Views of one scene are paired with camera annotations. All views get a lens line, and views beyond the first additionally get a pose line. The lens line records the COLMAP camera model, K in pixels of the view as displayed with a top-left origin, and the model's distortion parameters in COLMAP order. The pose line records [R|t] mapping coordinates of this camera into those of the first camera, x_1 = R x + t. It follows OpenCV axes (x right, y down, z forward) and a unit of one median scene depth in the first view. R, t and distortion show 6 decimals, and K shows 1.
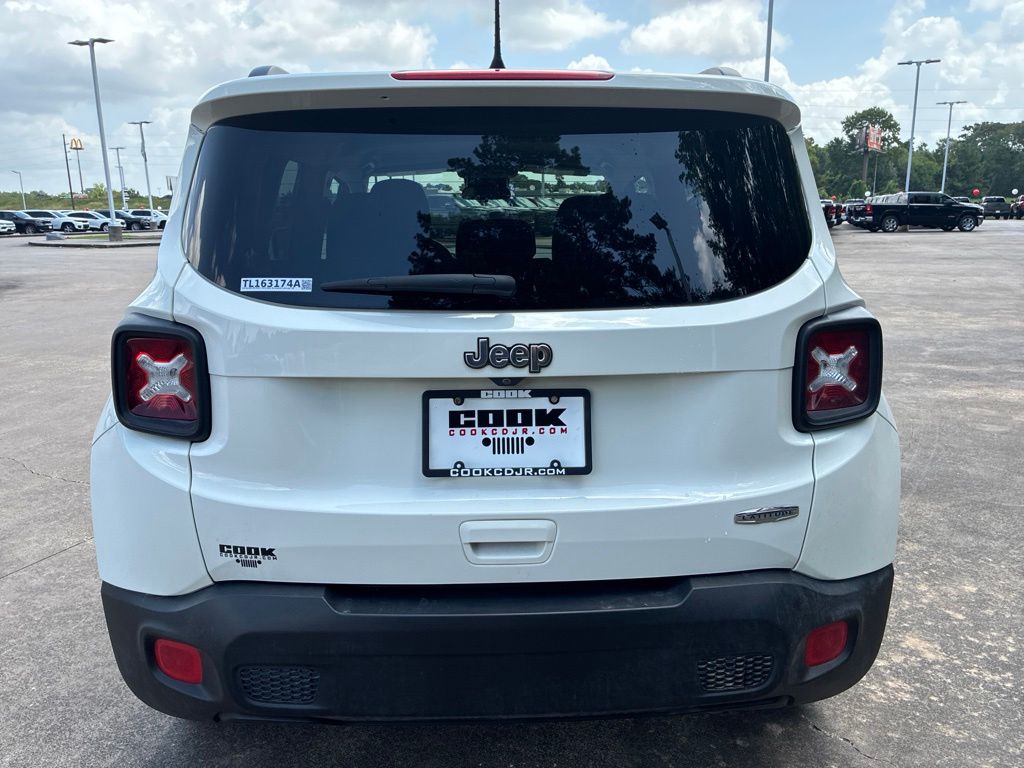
lens RADIAL K [[762.7, 0, 517.0], [0, 762.7, 387.2], [0, 0, 1]] dist [0.095570, -0.119800]
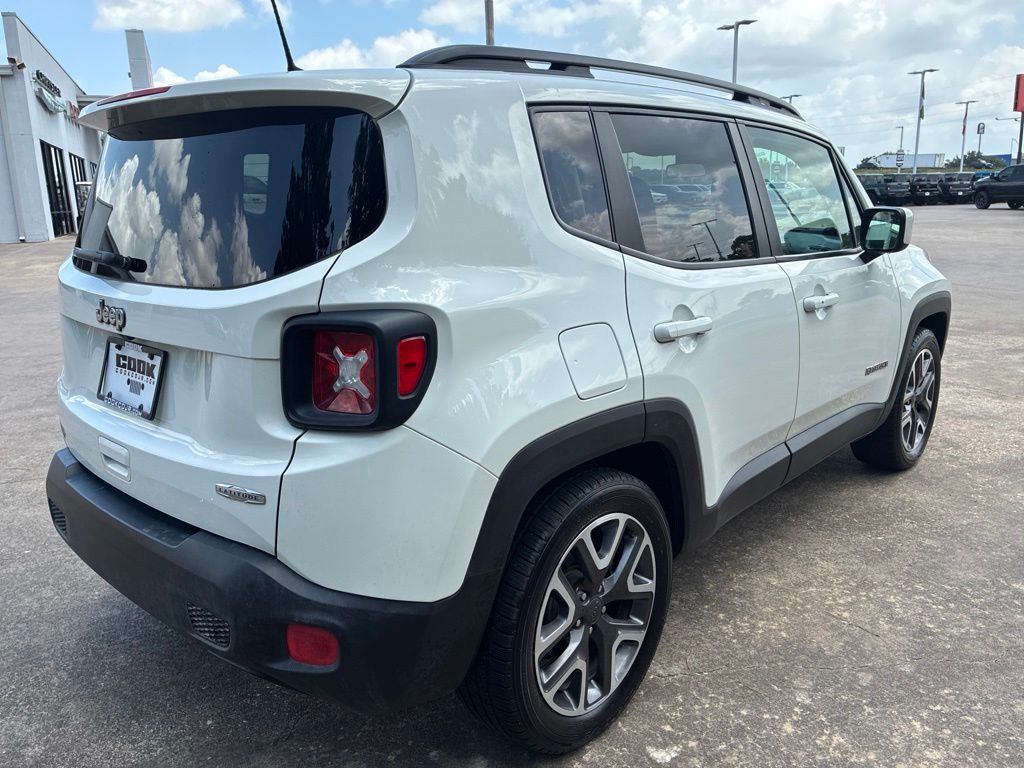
lens RADIAL K [[780.4, 0, 512.0], [0, 780.4, 384.0], [0, 0, 1]] dist [0.035077, -0.064086]
pose [[0.712409, 0.161928, -0.682827, 1.267209], [-0.141816, 0.986159, 0.085902, -0.123914], [0.687286, 0.035639, 0.725512, 0.468512]]
